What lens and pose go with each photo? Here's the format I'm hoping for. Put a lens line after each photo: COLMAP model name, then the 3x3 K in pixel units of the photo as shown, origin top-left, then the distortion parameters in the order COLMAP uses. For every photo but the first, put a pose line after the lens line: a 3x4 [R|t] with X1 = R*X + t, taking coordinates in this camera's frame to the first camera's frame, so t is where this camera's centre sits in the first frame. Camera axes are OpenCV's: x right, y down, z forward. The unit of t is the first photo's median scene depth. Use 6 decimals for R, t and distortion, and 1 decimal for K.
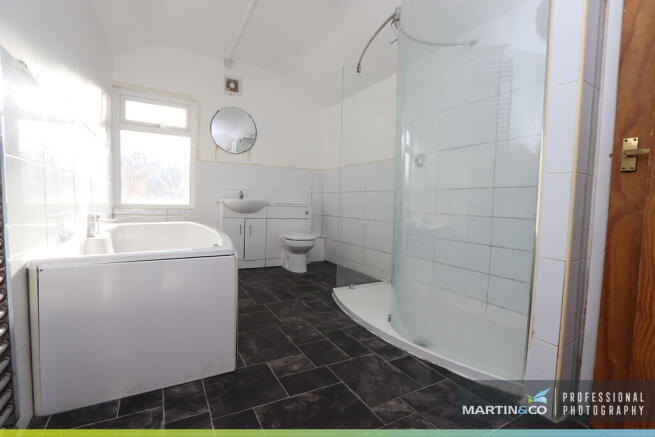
lens RADIAL K [[303.4, 0, 327.2], [0, 303.4, 217.7], [0, 0, 1]] dist [-0.015590, 0.000293]
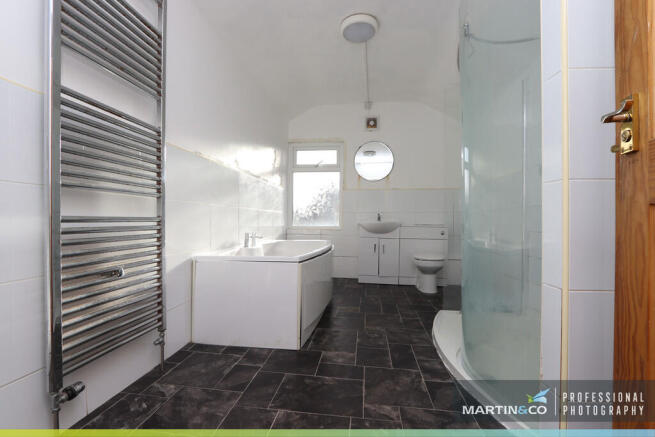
lens RADIAL K [[303.4, 0, 327.3], [0, 303.4, 218.9], [0, 0, 1]] dist [-0.015590, 0.000293]
pose [[0.803215, -0.024317, -0.595192, 0.259708], [-0.015762, 0.997949, -0.062043, 0.004476], [0.595480, 0.059215, 0.801185, -0.011067]]
